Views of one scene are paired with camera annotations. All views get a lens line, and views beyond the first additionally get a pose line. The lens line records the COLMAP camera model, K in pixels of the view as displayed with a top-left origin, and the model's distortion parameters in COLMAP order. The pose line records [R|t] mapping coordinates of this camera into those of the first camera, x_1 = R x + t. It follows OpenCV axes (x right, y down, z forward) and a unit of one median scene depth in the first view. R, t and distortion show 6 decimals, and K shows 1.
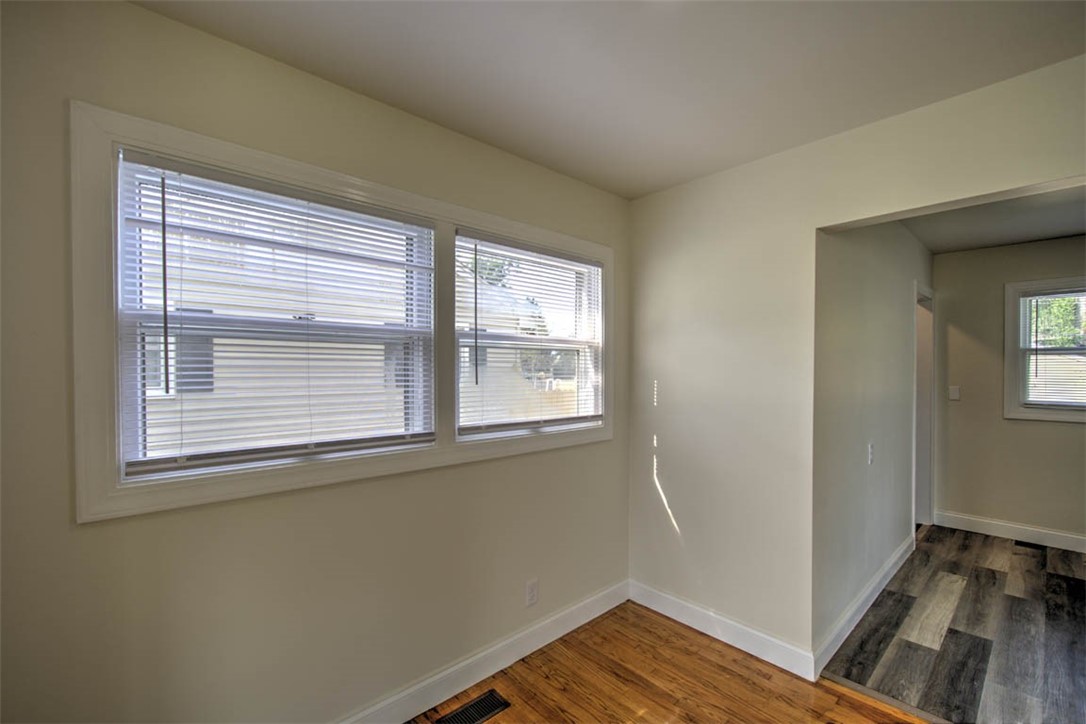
lens RADIAL K [[468.9, 0, 540.2], [0, 468.9, 373.2], [0, 0, 1]] dist [0.000767, -0.000311]
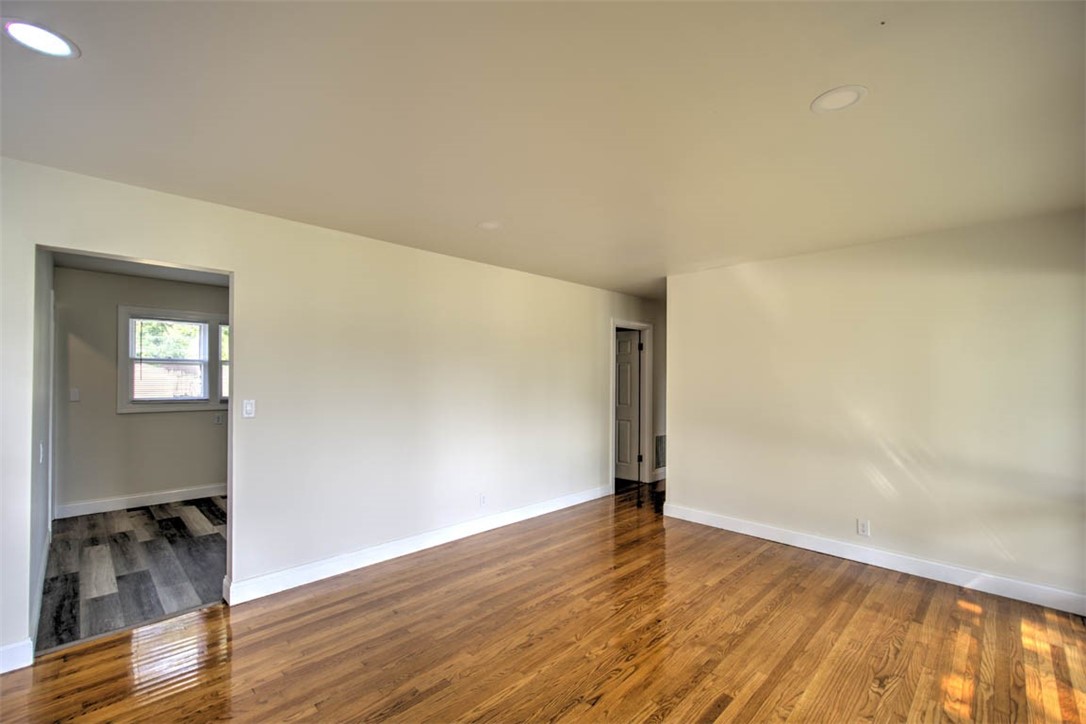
lens RADIAL K [[462.2, 0, 538.1], [0, 462.2, 376.1], [0, 0, 1]] dist [0.001877, 0.000057]
pose [[-0.040308, 0.001416, 0.999186, -0.409300], [0.003900, 0.999992, -0.001260, 0.004494], [-0.999180, 0.003846, -0.040313, -0.090512]]
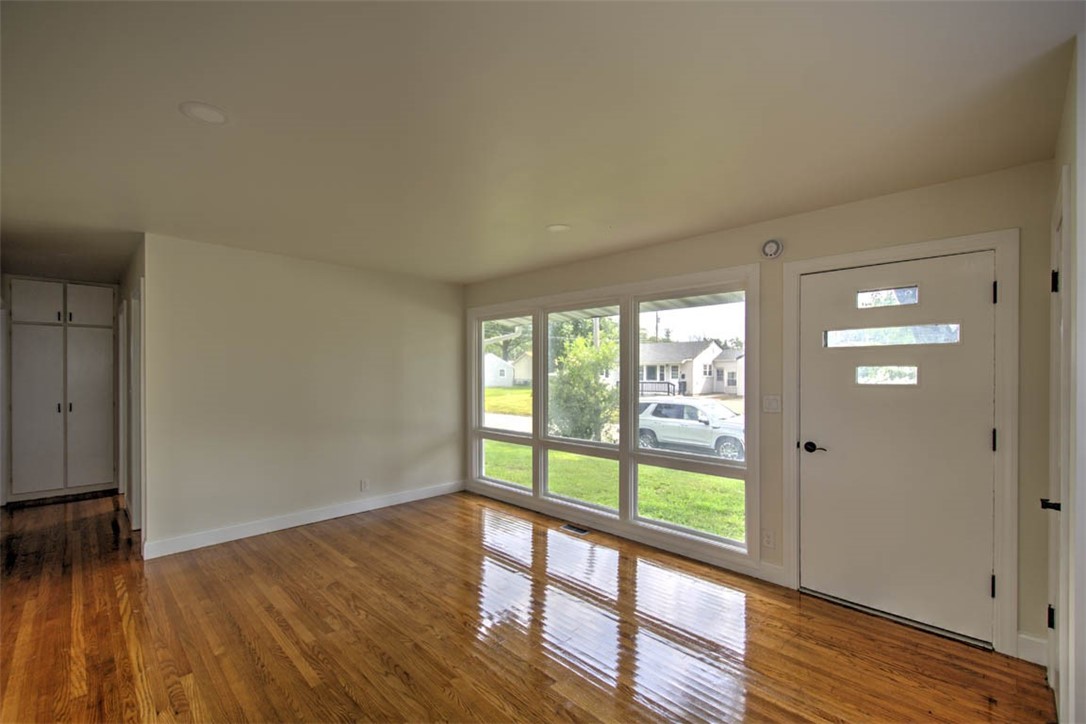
lens RADIAL K [[462.2, 0, 538.1], [0, 462.2, 376.1], [0, 0, 1]] dist [0.001877, 0.000057]
pose [[-0.998959, -0.002331, -0.045562, 0.270714], [-0.003117, 0.999848, 0.017175, -0.003266], [0.045515, 0.017299, -0.998814, 0.659789]]
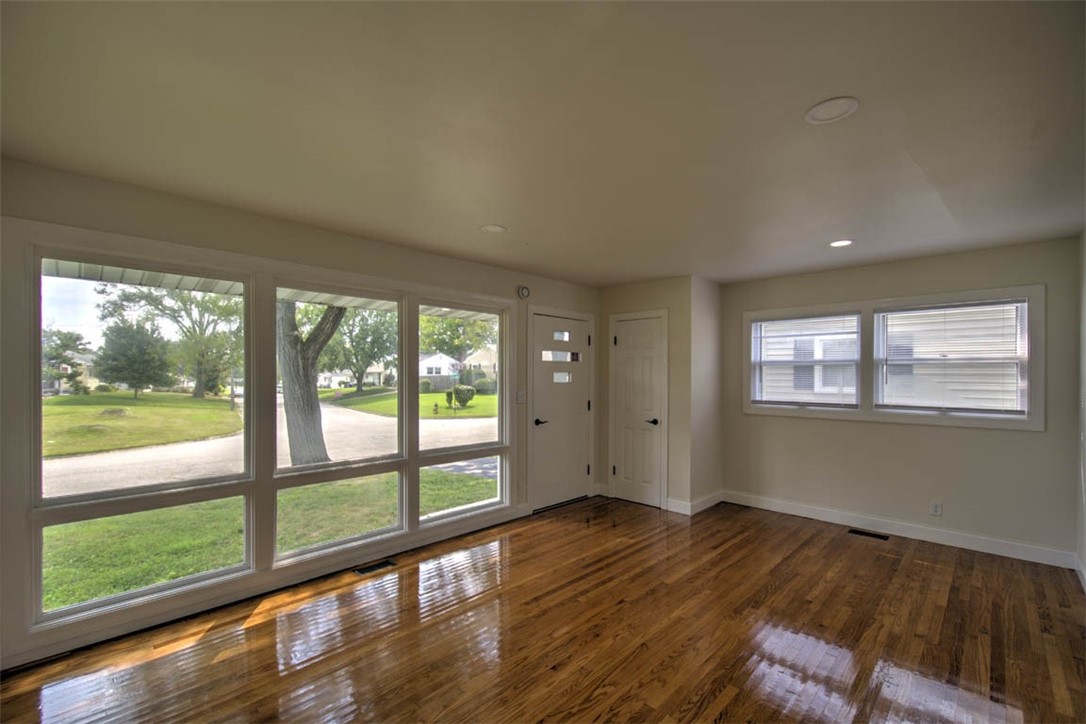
lens RADIAL K [[459.2, 0, 542.9], [0, 459.2, 377.0], [0, 0, 1]] dist [-0.018911, -0.000073]
pose [[0.057349, 0.000312, -0.998354, 1.302301], [-0.012027, 0.999928, -0.000378, 0.008809], [0.998282, 0.012029, 0.057348, -0.442820]]
